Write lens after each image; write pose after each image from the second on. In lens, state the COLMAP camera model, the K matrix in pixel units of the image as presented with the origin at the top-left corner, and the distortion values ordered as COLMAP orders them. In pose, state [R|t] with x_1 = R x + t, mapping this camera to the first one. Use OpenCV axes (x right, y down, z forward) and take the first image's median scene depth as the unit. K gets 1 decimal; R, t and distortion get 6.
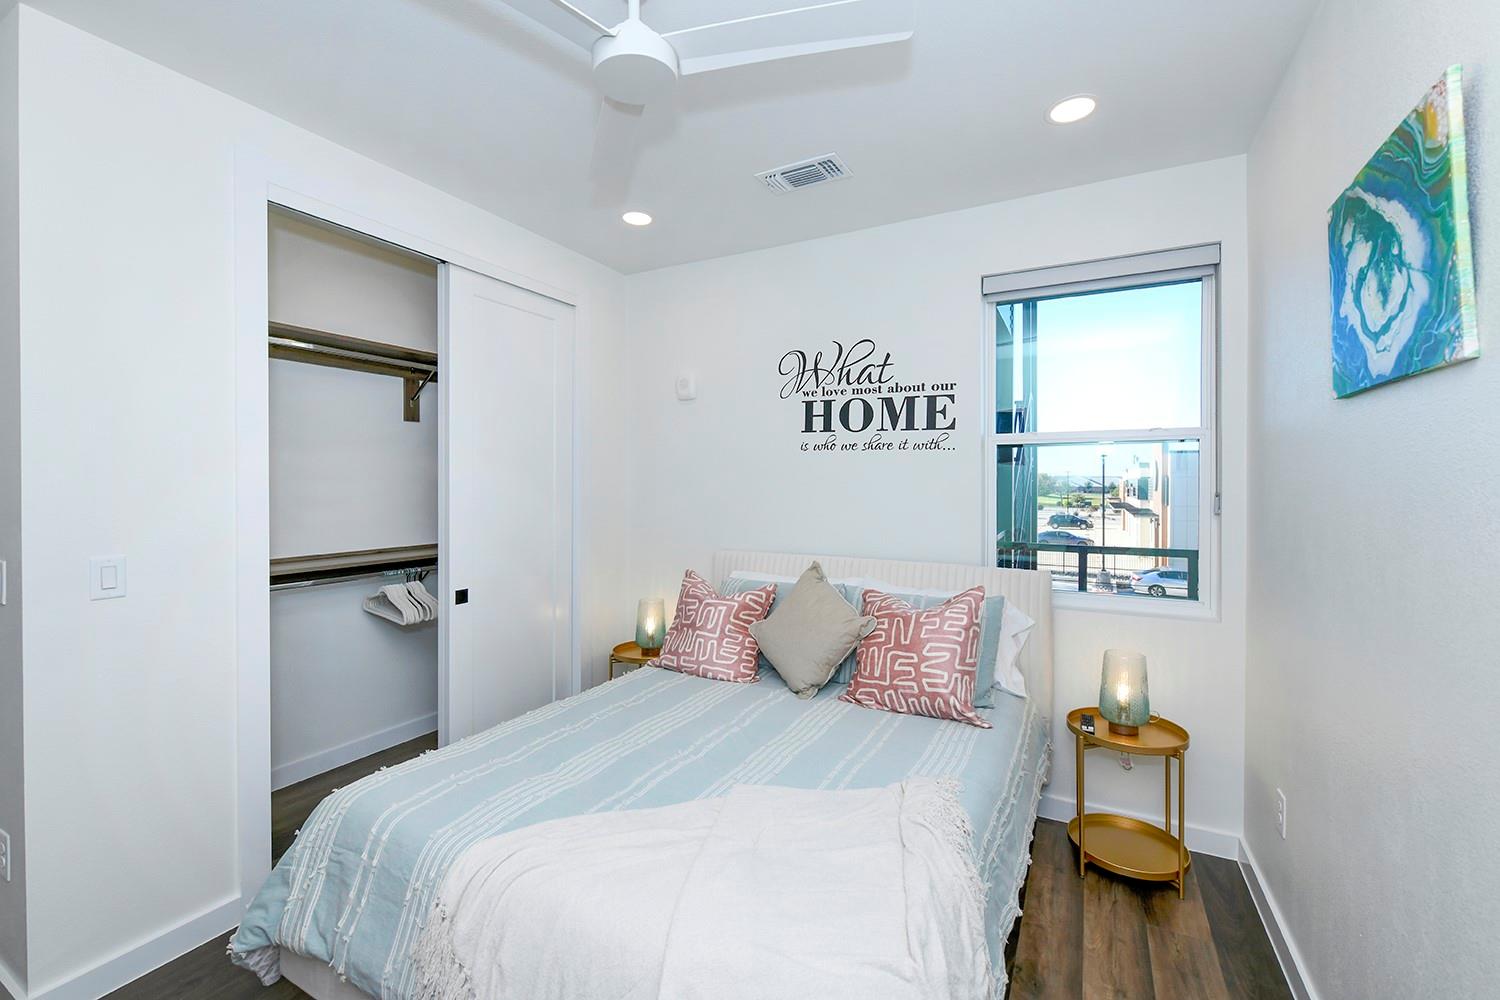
lens RADIAL K [[639.7, 0, 699.2], [0, 639.7, 468.6], [0, 0, 1]] dist [0.010879, 0.000216]
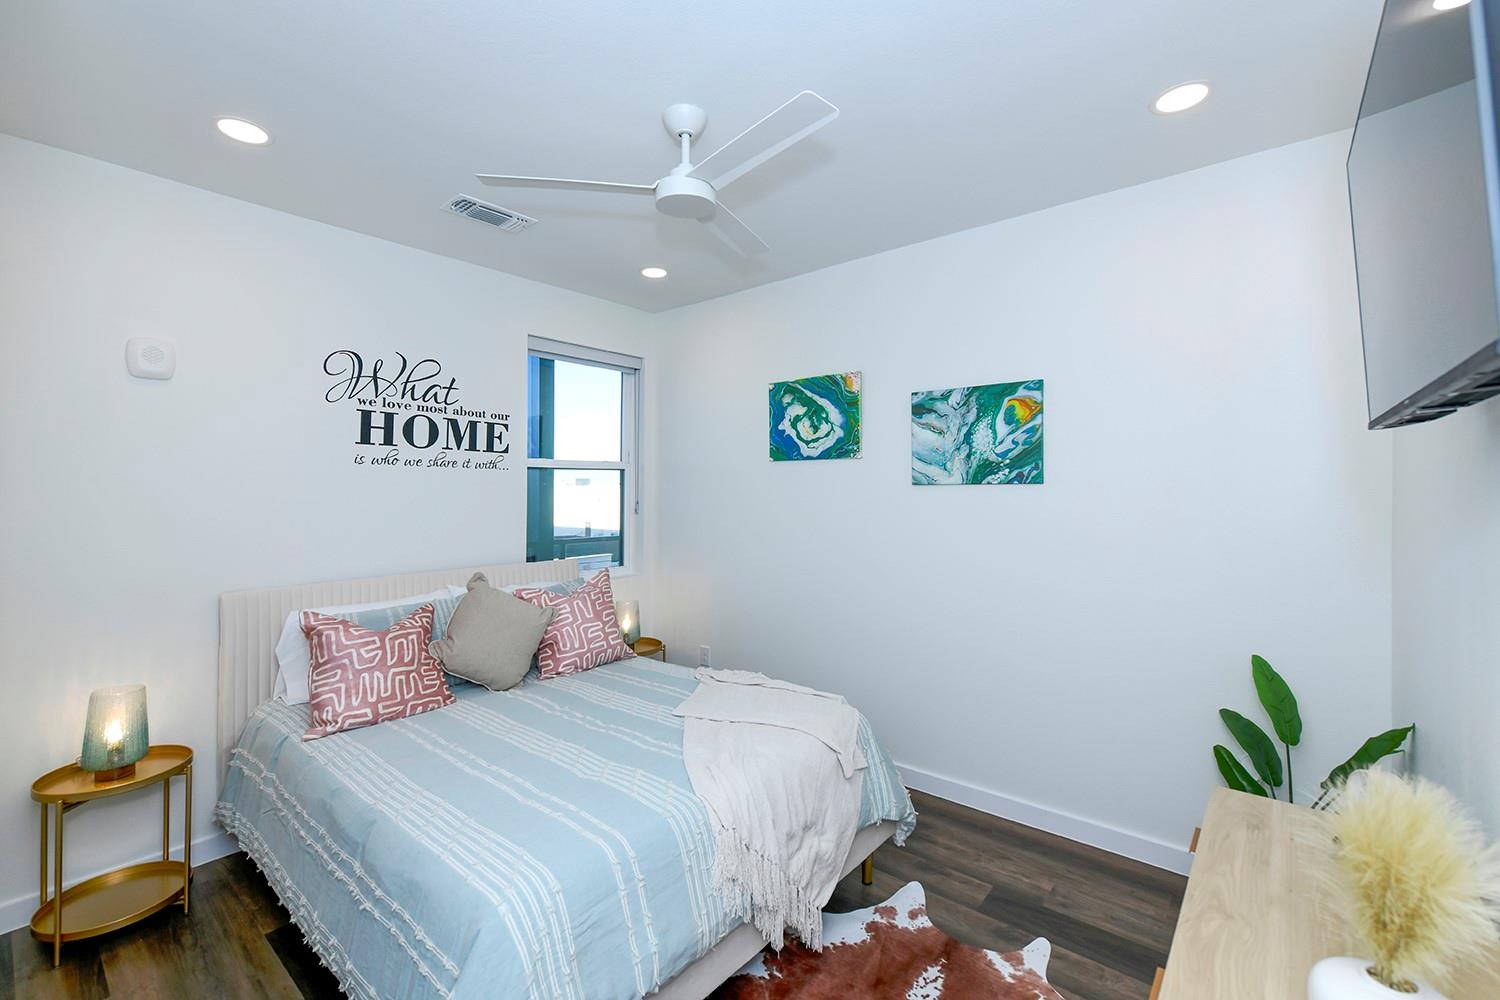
lens RADIAL K [[639.7, 0, 739.9], [0, 639.7, 494.5], [0, 0, 1]] dist [0.010879, 0.000216]
pose [[0.176194, -0.014409, 0.984250, -0.676824], [-0.017430, 0.999690, 0.017755, -0.010841], [-0.984201, -0.020283, 0.175888, 0.324592]]
